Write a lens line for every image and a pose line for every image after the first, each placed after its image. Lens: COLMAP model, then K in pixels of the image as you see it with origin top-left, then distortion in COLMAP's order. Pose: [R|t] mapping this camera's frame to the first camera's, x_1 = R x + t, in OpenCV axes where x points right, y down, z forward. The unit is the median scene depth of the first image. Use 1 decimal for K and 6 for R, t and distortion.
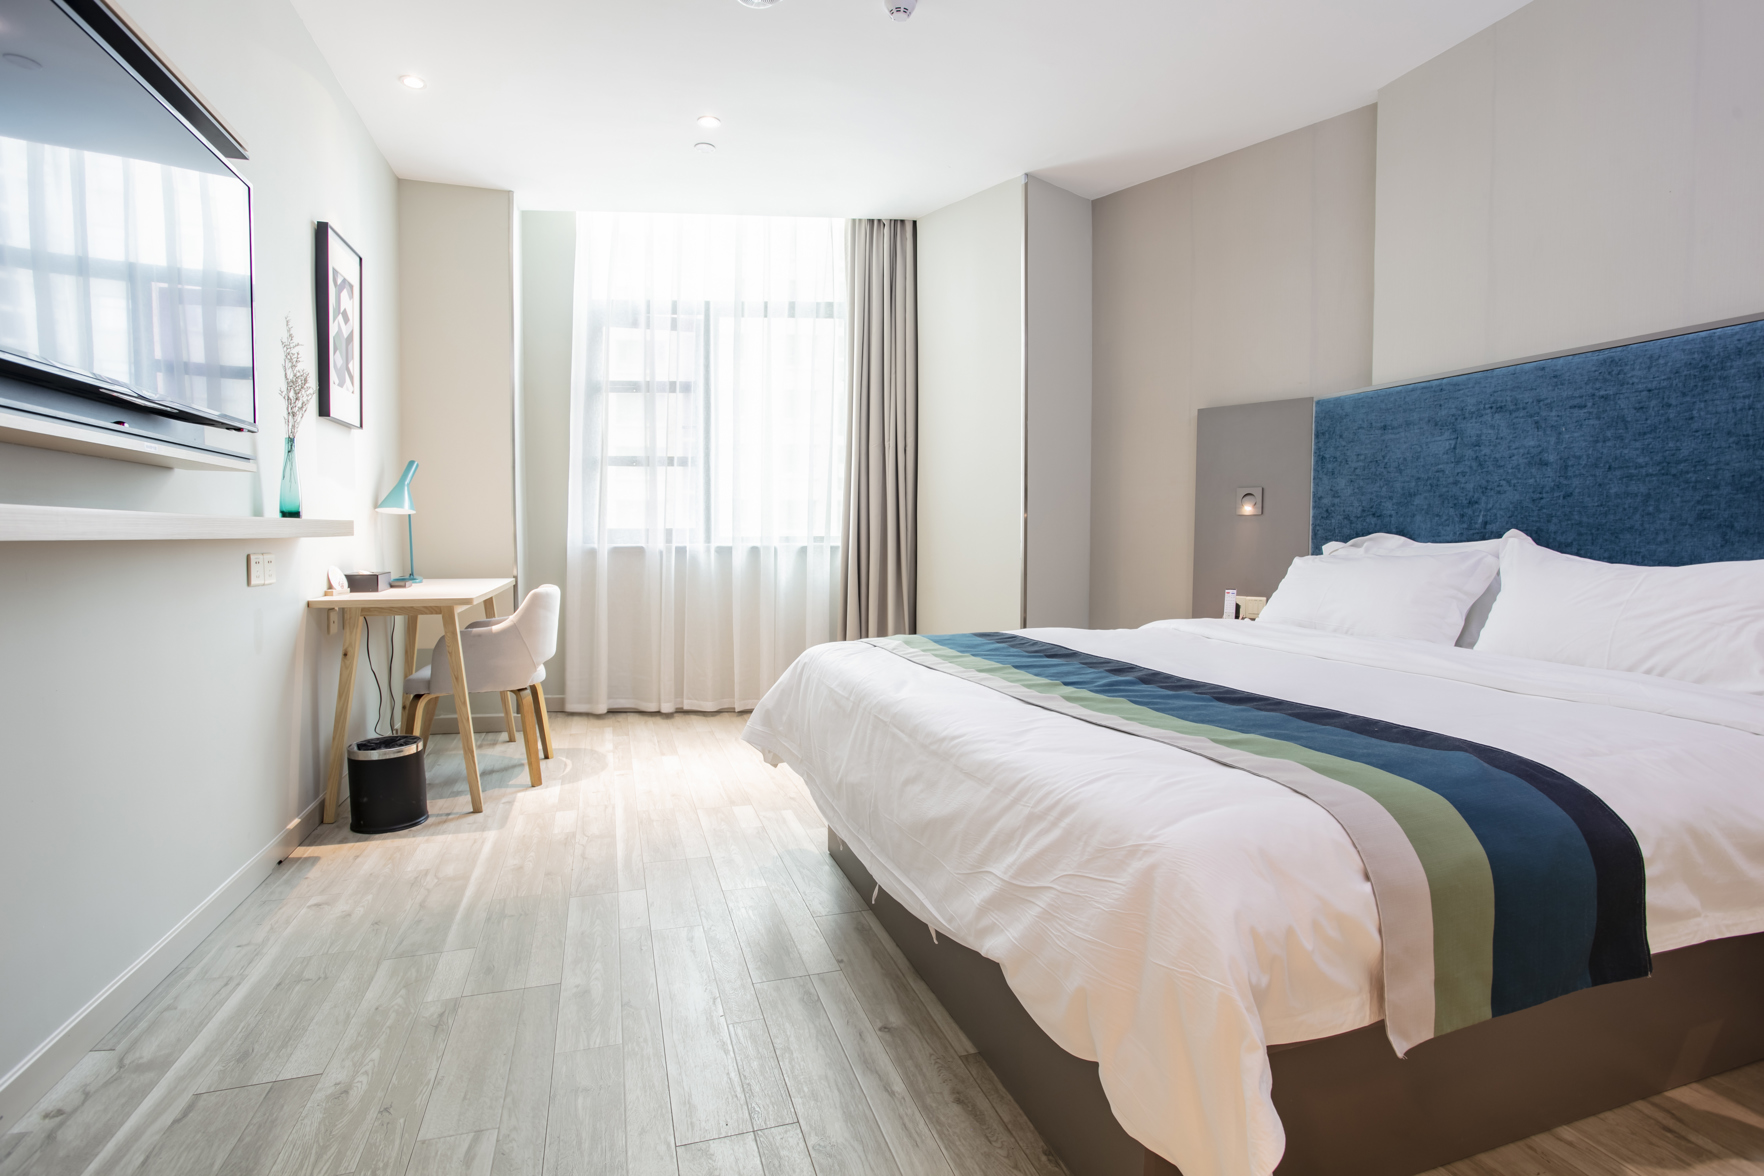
lens RADIAL K [[877.9, 0, 865.7], [0, 877.9, 564.6], [0, 0, 1]] dist [-0.087890, 0.046561]
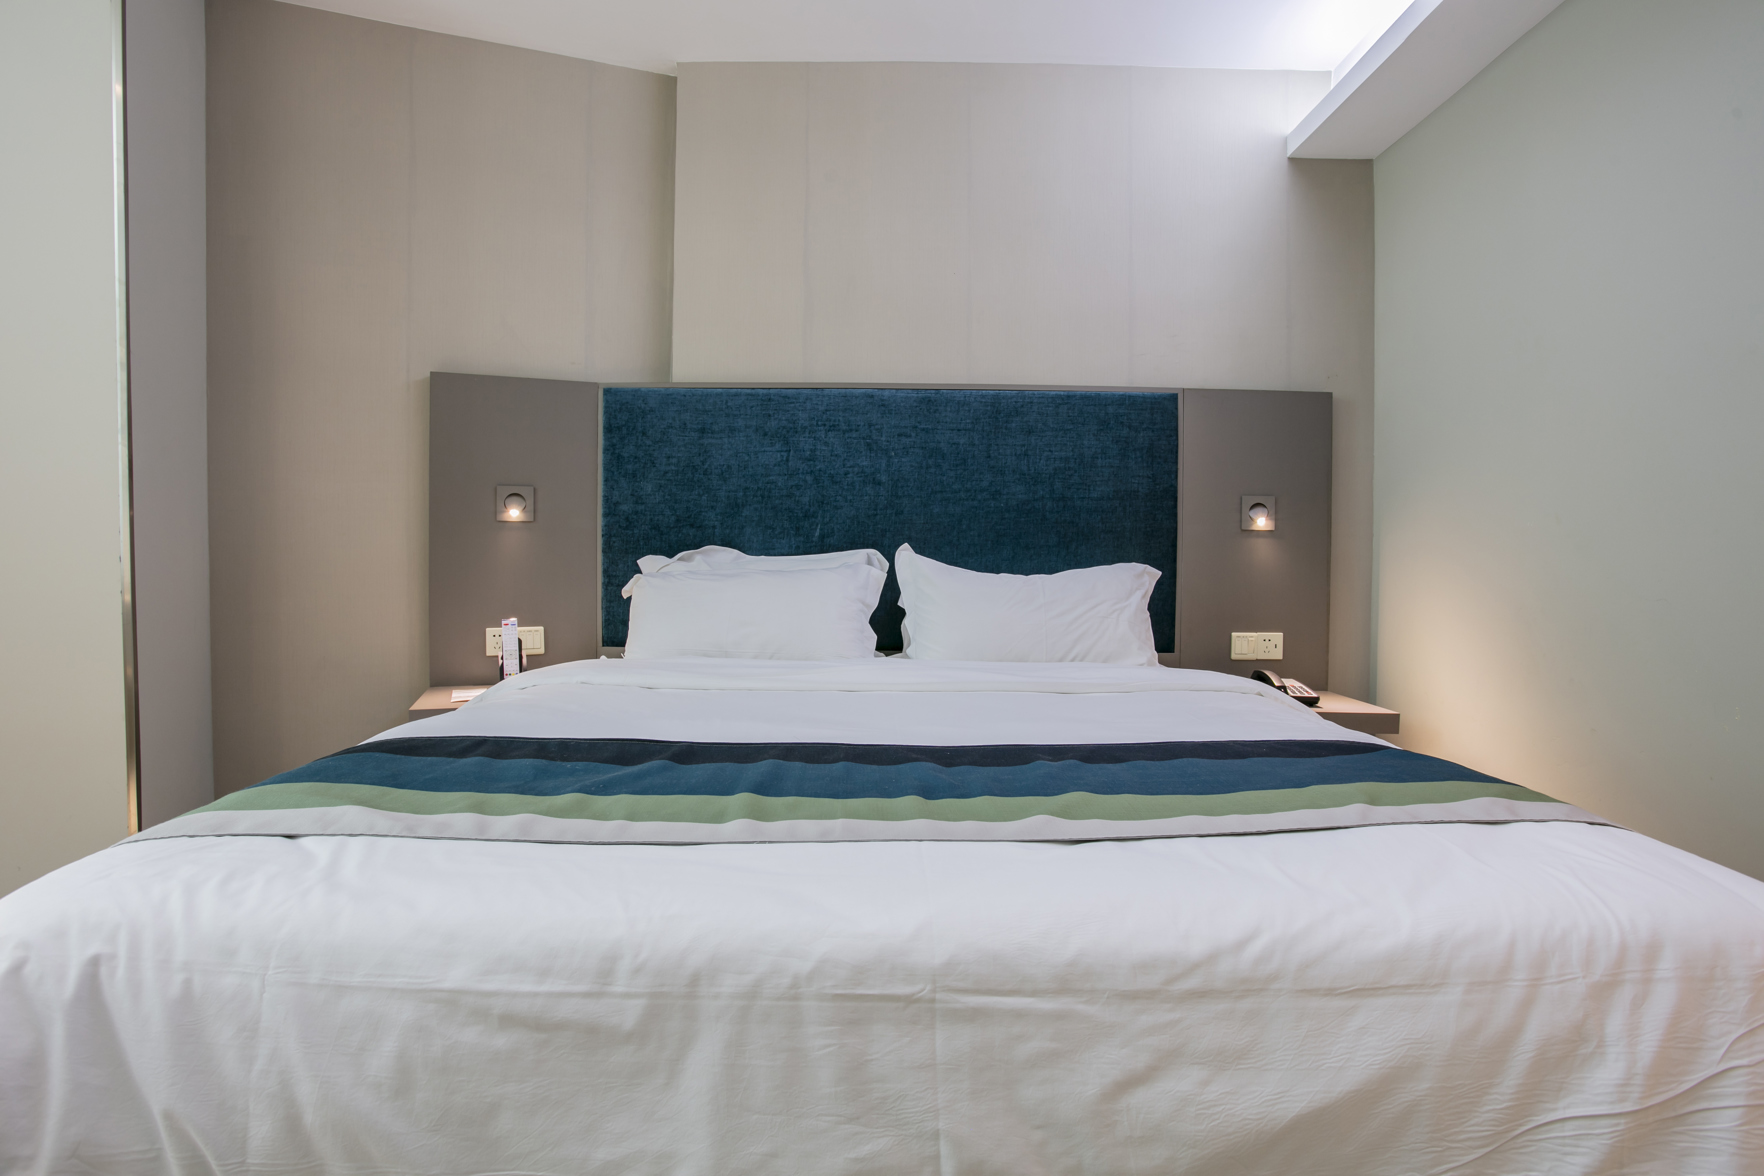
lens RADIAL K [[877.9, 0, 865.7], [0, 877.9, 564.6], [0, 0, 1]] dist [-0.087890, 0.046561]
pose [[0.292225, -0.018058, 0.956179, -0.250591], [0.028922, 0.999531, 0.010038, -0.021947], [-0.955912, 0.024722, 0.292610, 0.587237]]
